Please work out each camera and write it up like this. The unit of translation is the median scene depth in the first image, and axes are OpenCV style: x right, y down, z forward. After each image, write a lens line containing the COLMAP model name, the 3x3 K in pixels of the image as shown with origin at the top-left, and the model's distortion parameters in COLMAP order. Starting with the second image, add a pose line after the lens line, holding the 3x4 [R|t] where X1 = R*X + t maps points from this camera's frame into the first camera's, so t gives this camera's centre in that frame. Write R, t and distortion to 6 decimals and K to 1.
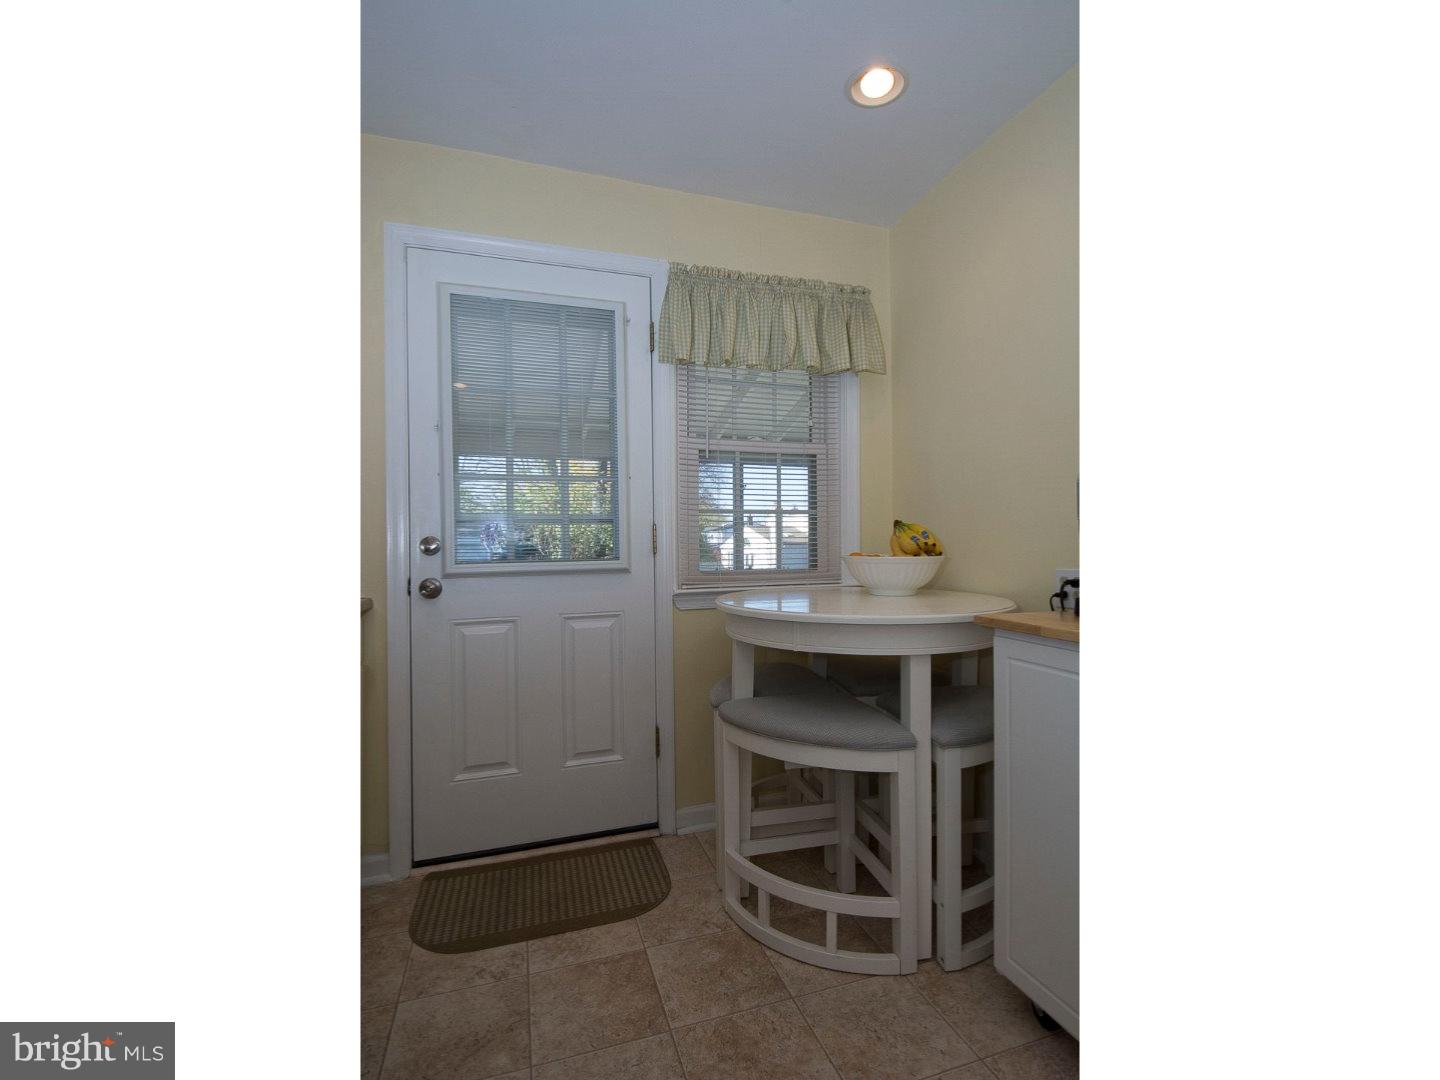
lens RADIAL K [[631.4, 0, 741.0], [0, 631.4, 528.3], [0, 0, 1]] dist [-0.005617, -0.000704]
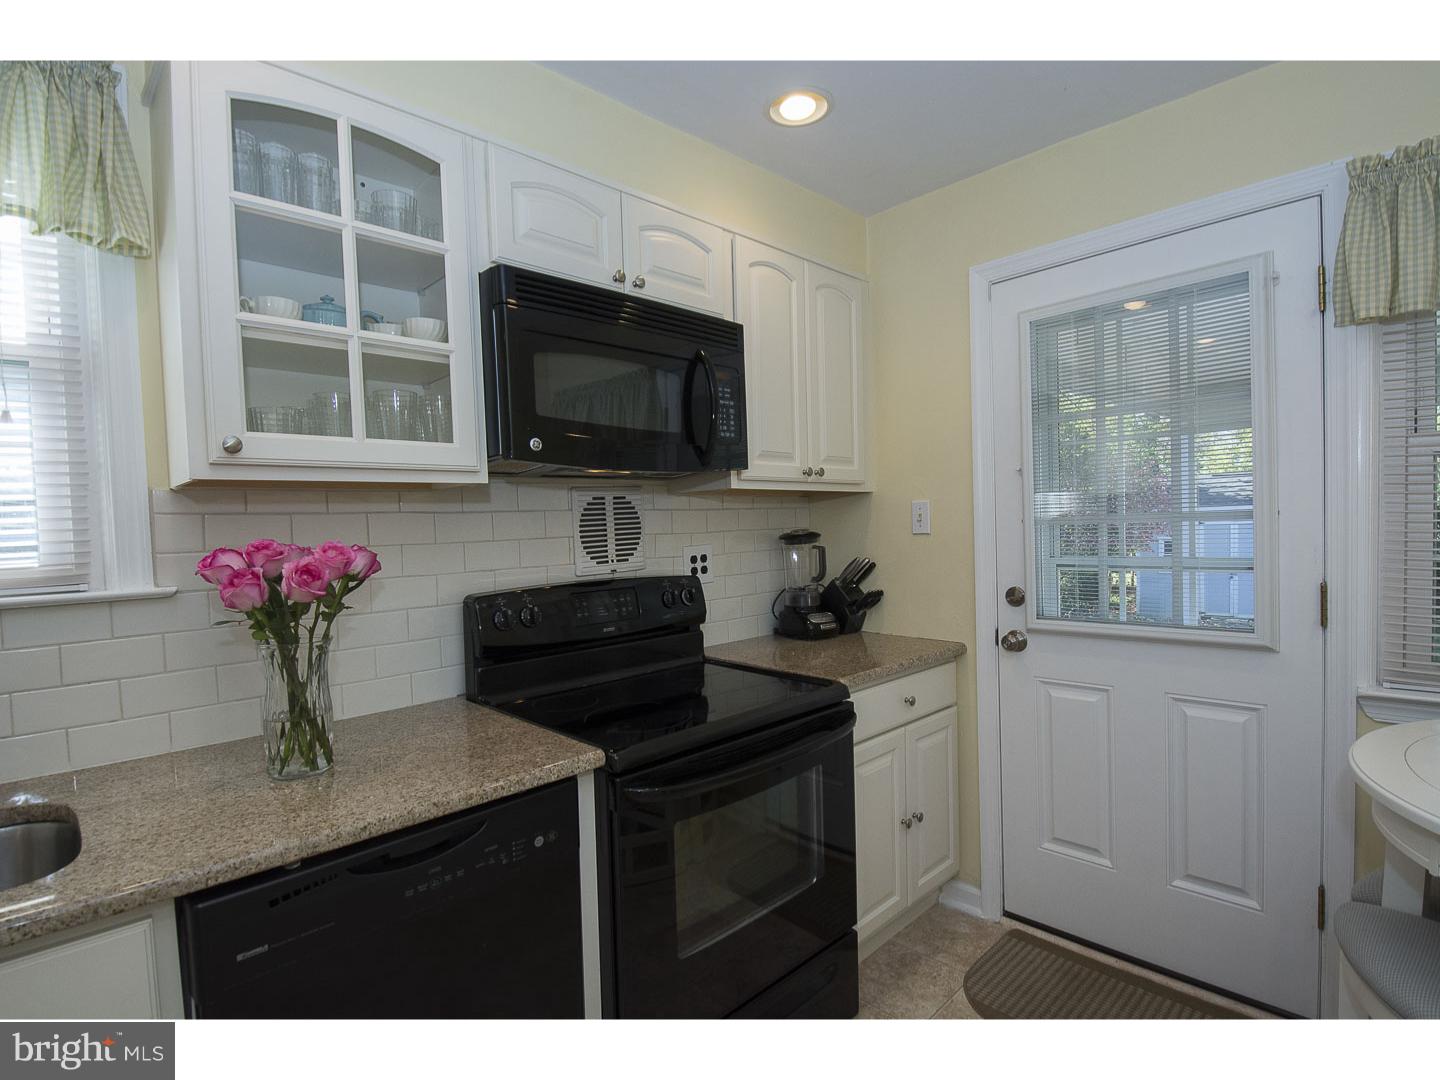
lens RADIAL K [[714.6, 0, 716.6], [0, 714.6, 551.3], [0, 0, 1]] dist [0.000699, -0.009031]
pose [[0.420503, 0.030479, -0.906779, 0.295469], [0.045902, 0.997441, 0.054812, -0.120986], [0.906129, -0.064671, 0.418028, 0.145221]]
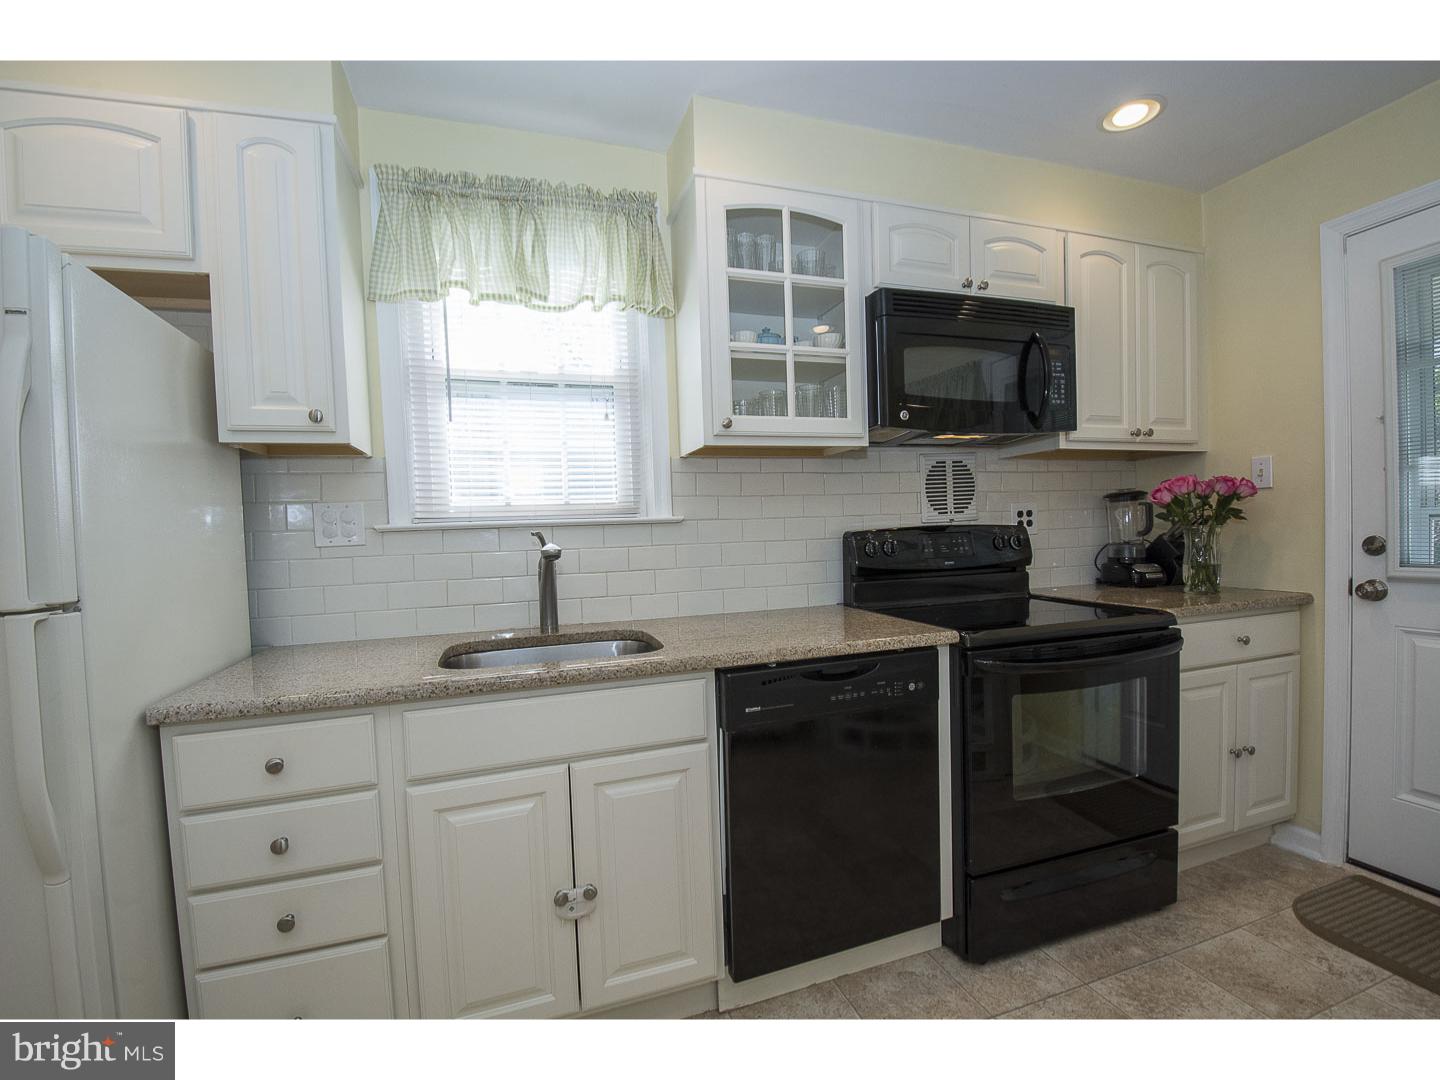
lens RADIAL K [[631.0, 0, 713.2], [0, 631.0, 550.2], [0, 0, 1]] dist [-0.008164, -0.010944]
pose [[-0.021211, 0.047143, -0.998663, 0.455864], [0.054156, 0.997475, 0.045937, -0.062780], [0.998307, -0.053109, -0.023711, 0.028599]]
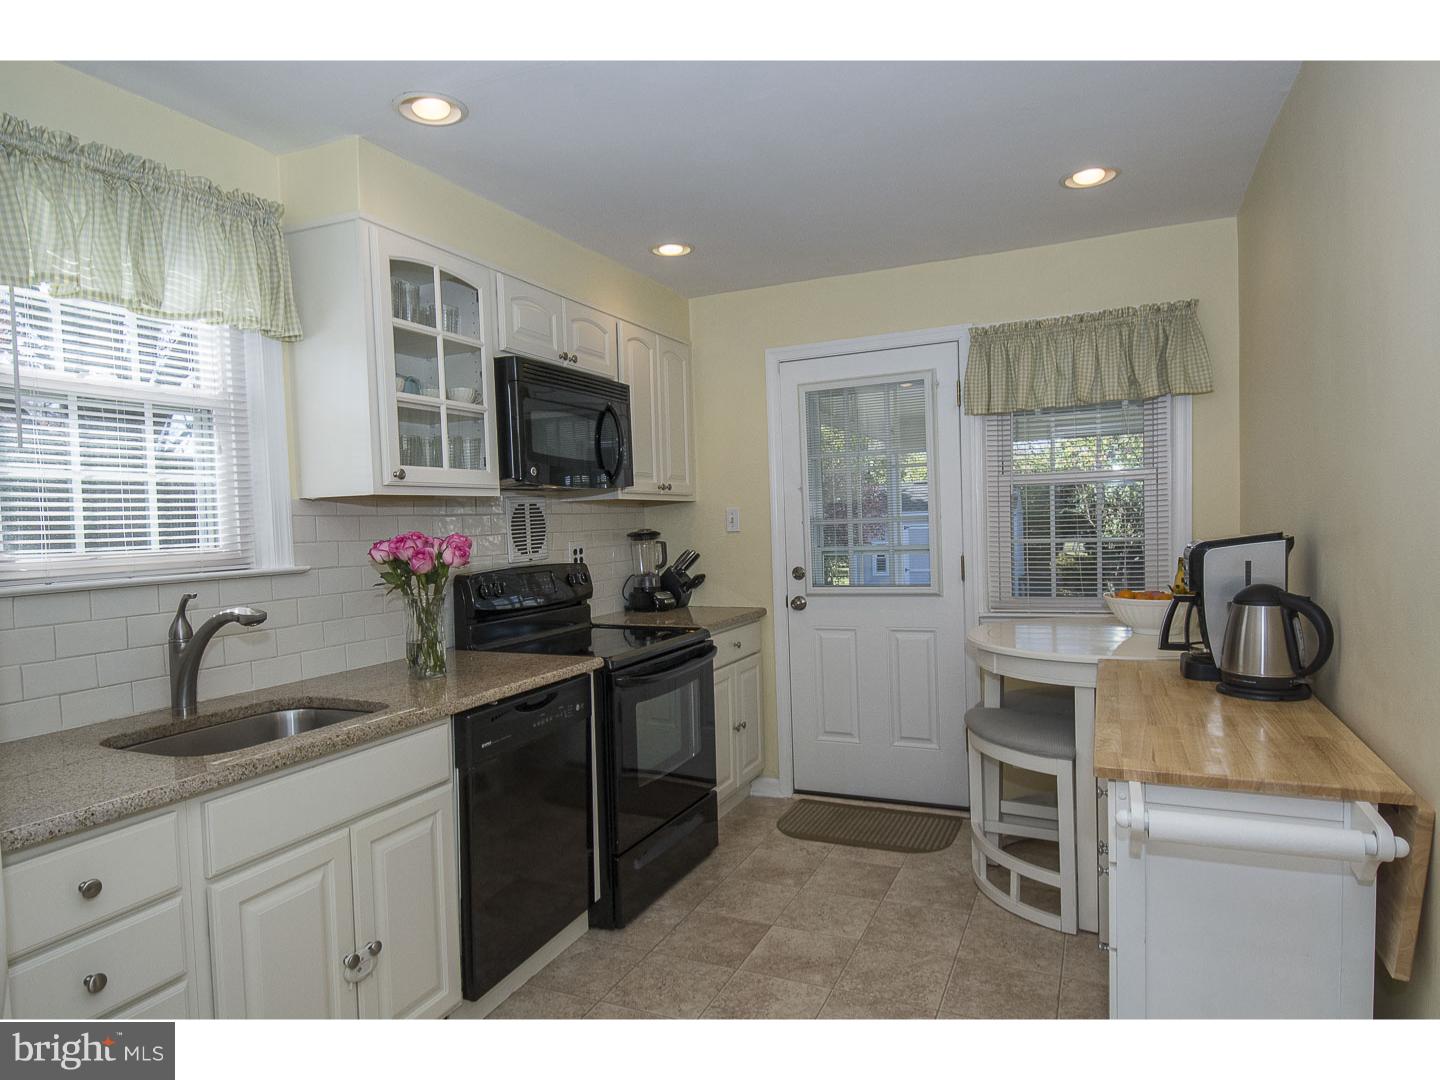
lens RADIAL K [[848.6, 0, 716.8], [0, 848.6, 549.8], [0, 0, 1]] dist [-0.025962, -0.007135]
pose [[0.722514, 0.011103, -0.691268, 0.691972], [0.038853, 0.997639, 0.056634, -0.140365], [0.690264, -0.067776, 0.720376, -0.495020]]
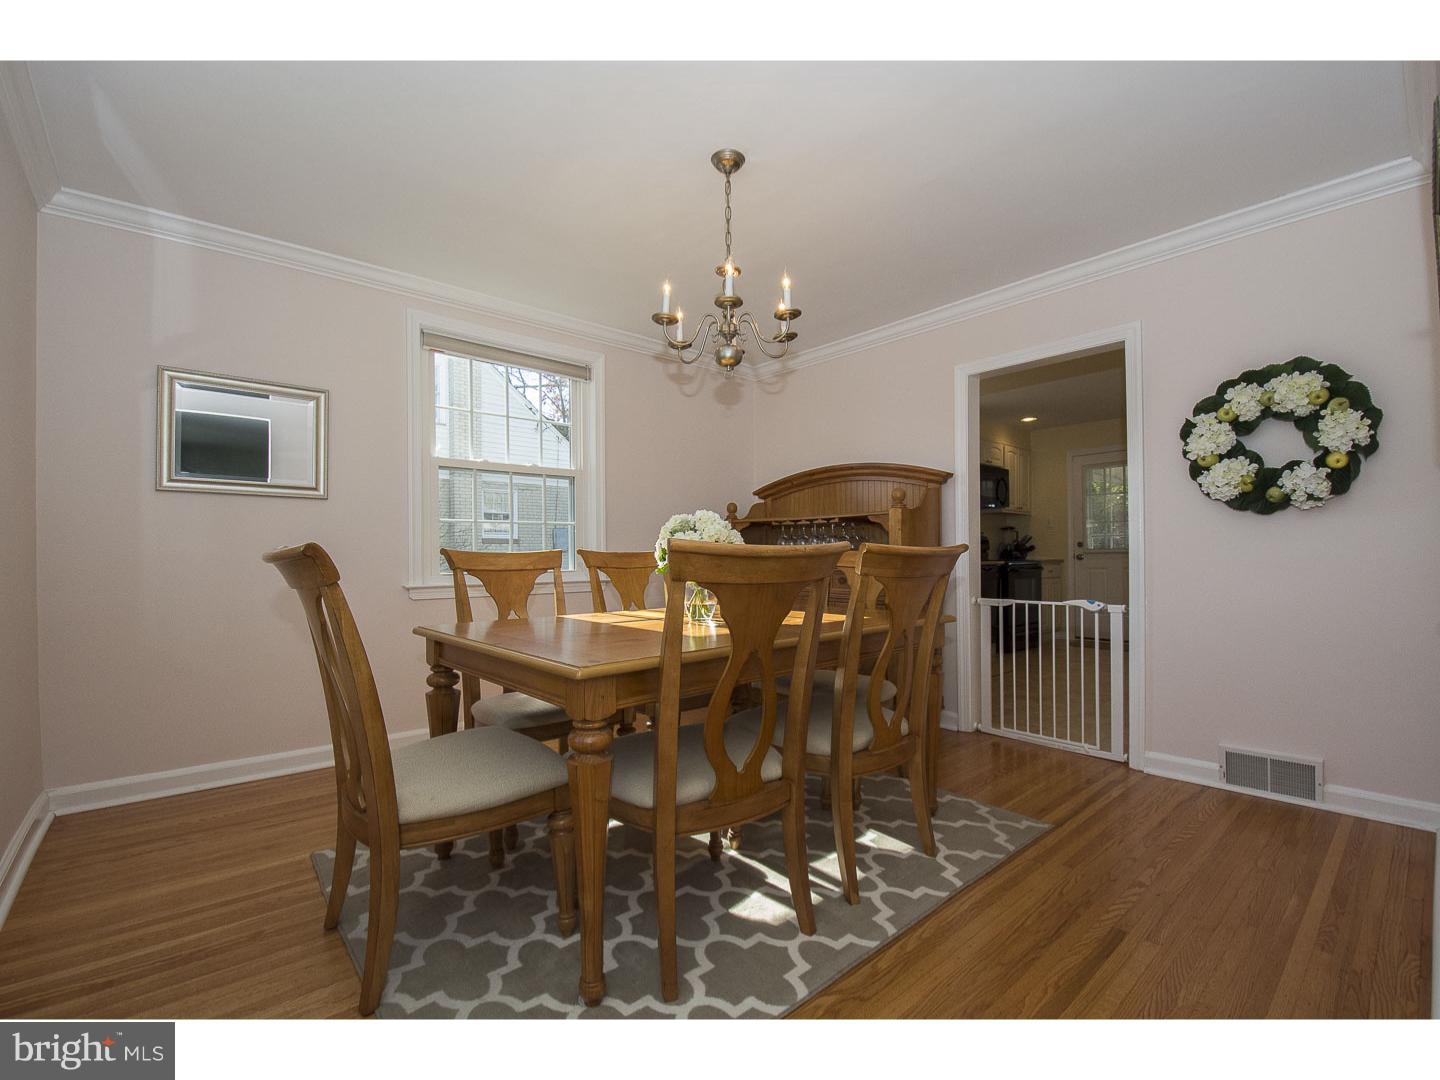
lens RADIAL K [[637.6, 0, 711.7], [0, 637.6, 541.3], [0, 0, 1]] dist [-0.002111, -0.000875]
pose [[0.364155, -0.003395, -0.931332, 1.968111], [0.015787, 0.999872, 0.002528, -0.029978], [0.931205, -0.015624, 0.364162, -2.077802]]
